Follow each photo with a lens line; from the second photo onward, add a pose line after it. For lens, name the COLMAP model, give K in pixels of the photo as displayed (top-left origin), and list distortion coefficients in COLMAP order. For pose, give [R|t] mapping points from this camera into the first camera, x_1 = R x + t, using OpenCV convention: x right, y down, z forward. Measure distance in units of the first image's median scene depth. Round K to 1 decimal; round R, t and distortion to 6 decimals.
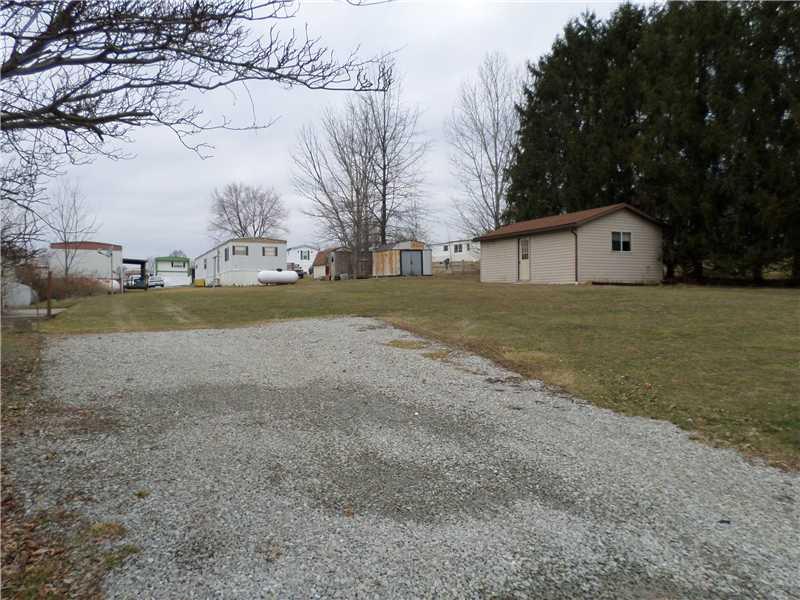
lens RADIAL K [[608.5, 0, 398.9], [0, 608.5, 290.2], [0, 0, 1]] dist [-0.002965, -0.002365]
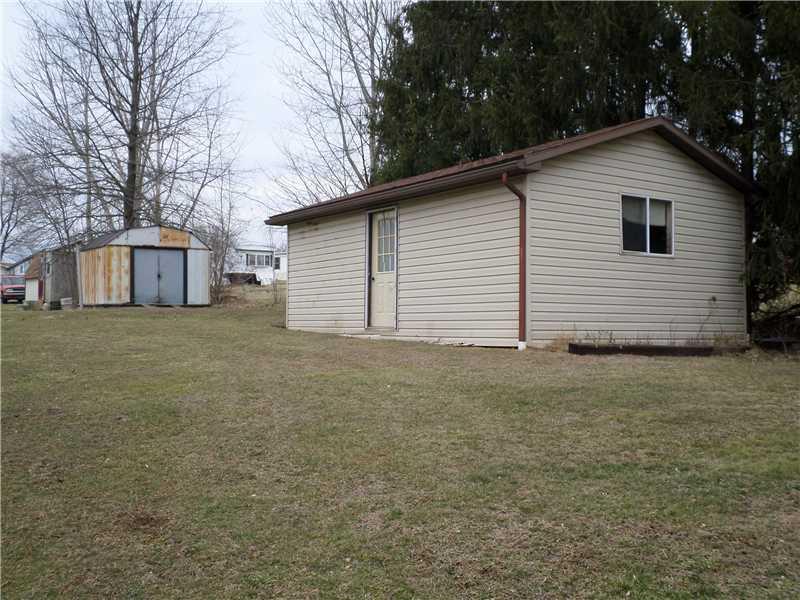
lens RADIAL K [[832.8, 0, 400.0], [0, 832.8, 300.0], [0, 0, 1]] dist [-0.116479, -0.003017]
pose [[0.990549, 0.019701, 0.135737, 0.155820], [-0.016534, 0.999565, -0.024420, -0.022290], [-0.136159, 0.021944, 0.990444, 0.532332]]
